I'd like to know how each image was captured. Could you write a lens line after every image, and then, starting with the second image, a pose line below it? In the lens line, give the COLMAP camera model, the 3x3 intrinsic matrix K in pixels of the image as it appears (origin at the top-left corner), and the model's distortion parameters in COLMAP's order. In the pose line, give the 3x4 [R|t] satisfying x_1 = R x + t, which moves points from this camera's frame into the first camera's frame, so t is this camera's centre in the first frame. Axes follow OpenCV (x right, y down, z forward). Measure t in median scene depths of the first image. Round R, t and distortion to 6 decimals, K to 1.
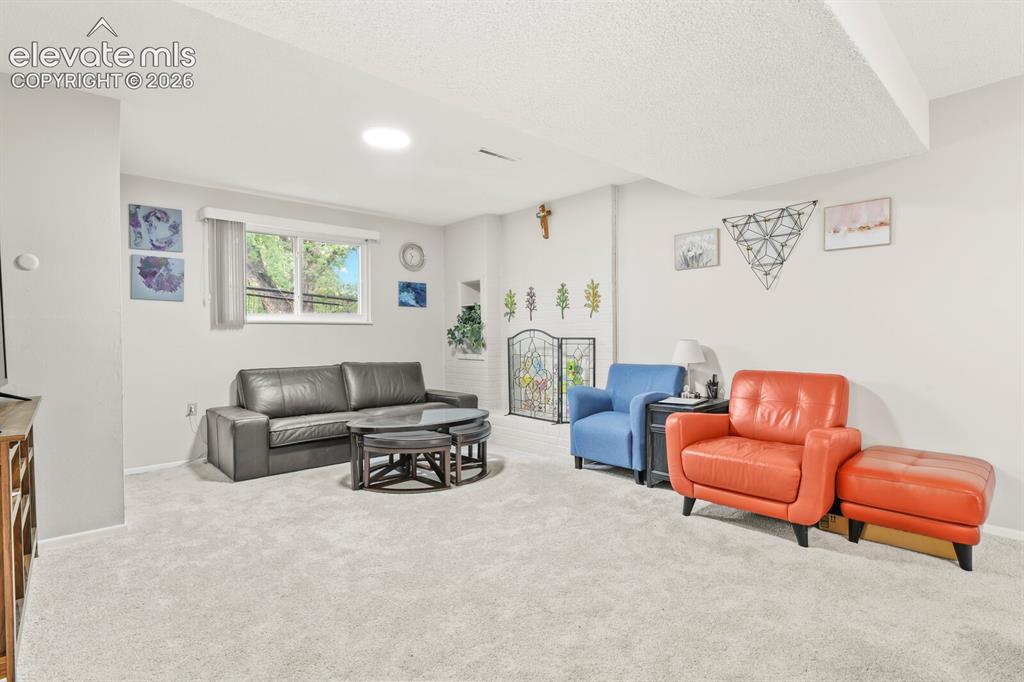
lens RADIAL K [[494.2, 0, 517.4], [0, 494.2, 341.4], [0, 0, 1]] dist [-0.002779, -0.005229]
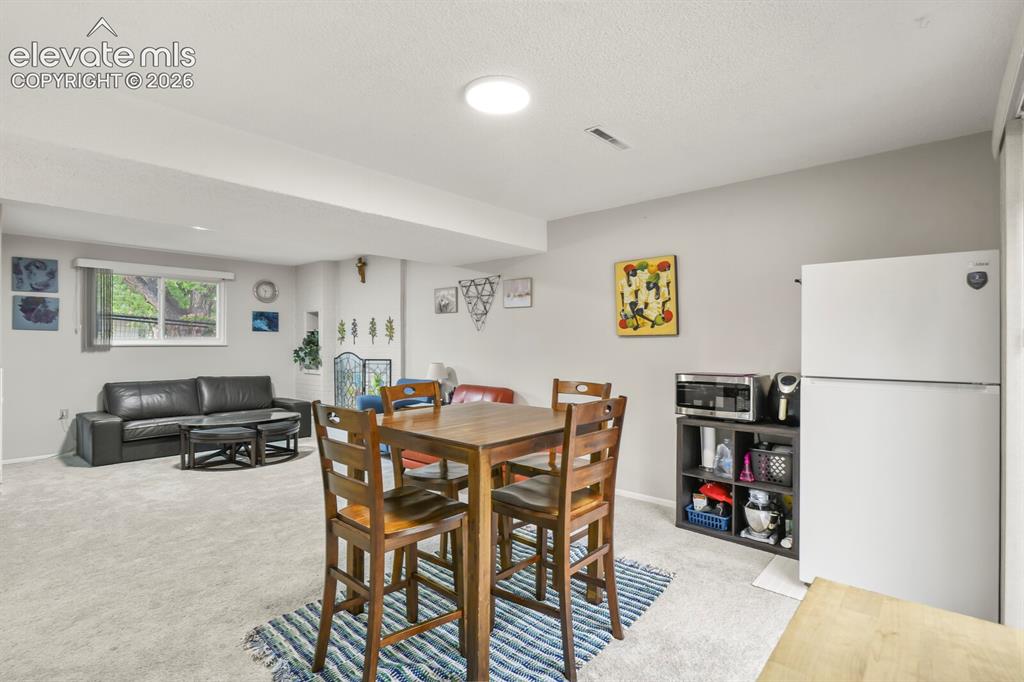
lens RADIAL K [[494.2, 0, 517.4], [0, 494.2, 341.4], [0, 0, 1]] dist [-0.002779, -0.005229]
pose [[0.993187, 0.008733, 0.116206, 0.367059], [-0.007218, 0.999883, -0.013455, -0.043515], [-0.116310, 0.012524, 0.993134, -0.415664]]
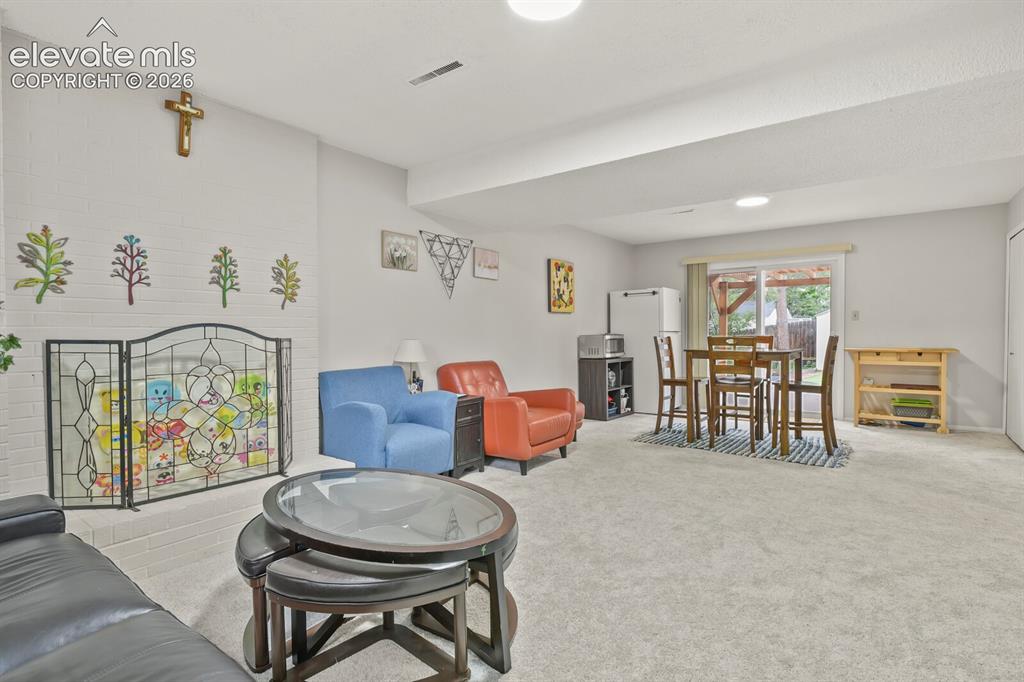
lens RADIAL K [[494.2, 0, 517.4], [0, 494.2, 341.4], [0, 0, 1]] dist [-0.002779, -0.005229]
pose [[-0.188761, -0.010178, 0.981970, -0.626629], [0.016213, 0.999778, 0.013479, -0.008365], [-0.981889, 0.018465, -0.188554, 0.872302]]
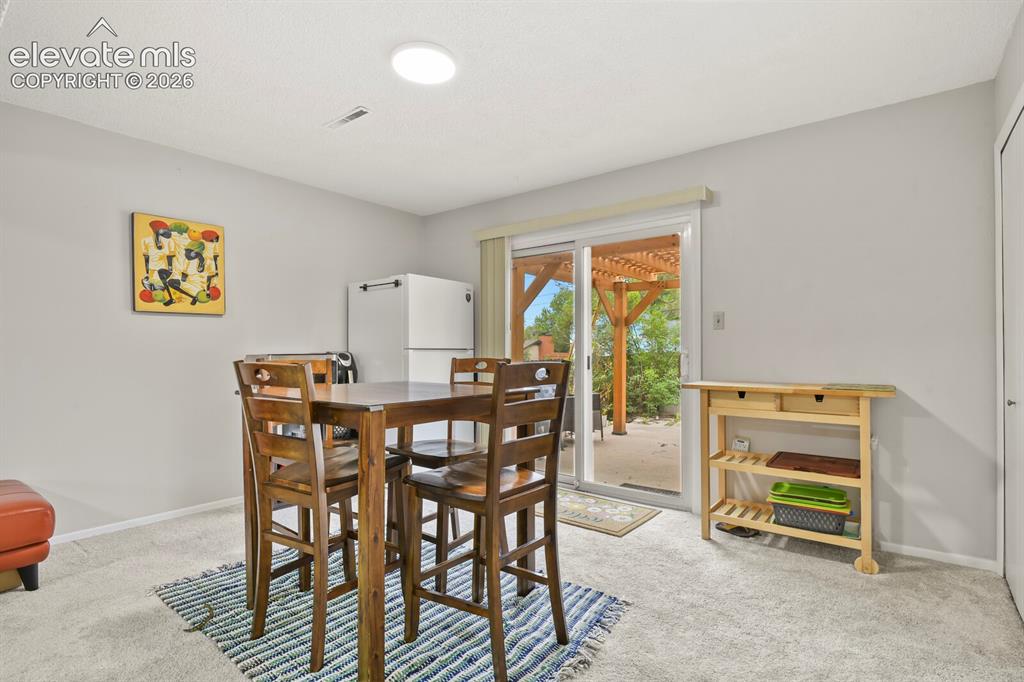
lens RADIAL K [[494.2, 0, 517.4], [0, 494.2, 341.4], [0, 0, 1]] dist [-0.002779, -0.005229]
pose [[-0.172579, 0.023172, 0.984723, -0.126509], [0.011267, 0.999704, -0.021550, -0.003084], [-0.984931, 0.007375, -0.172789, 0.103419]]
